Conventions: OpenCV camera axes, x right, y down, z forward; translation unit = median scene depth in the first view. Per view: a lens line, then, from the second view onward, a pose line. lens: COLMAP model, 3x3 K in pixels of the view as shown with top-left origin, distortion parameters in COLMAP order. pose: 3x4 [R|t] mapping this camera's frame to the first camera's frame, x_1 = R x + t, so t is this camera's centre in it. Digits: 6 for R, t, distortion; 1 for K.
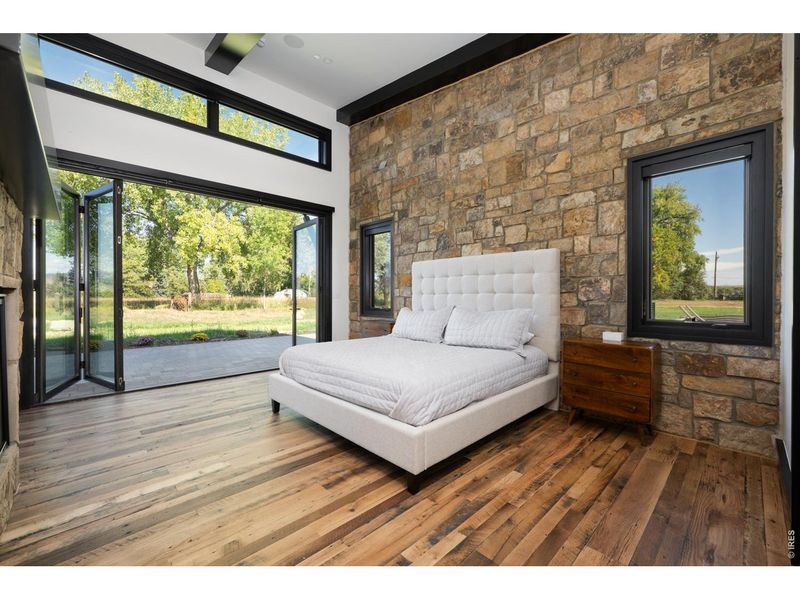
lens RADIAL K [[329.6, 0, 400.0], [0, 329.6, 300.0], [0, 0, 1]] dist [-0.000295, -0.000215]
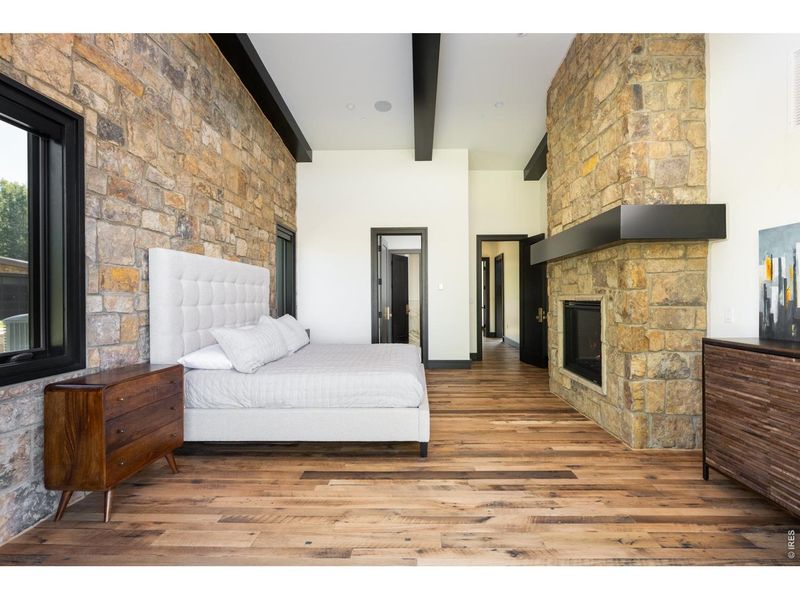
lens RADIAL K [[358.3, 0, 400.0], [0, 358.3, 300.0], [0, 0, 1]] dist [0.000905, -0.000195]
pose [[-0.682438, -0.003847, 0.730933, -0.739019], [0.011795, 0.999798, 0.016275, -0.036408], [-0.730848, 0.019728, -0.682255, 1.242531]]
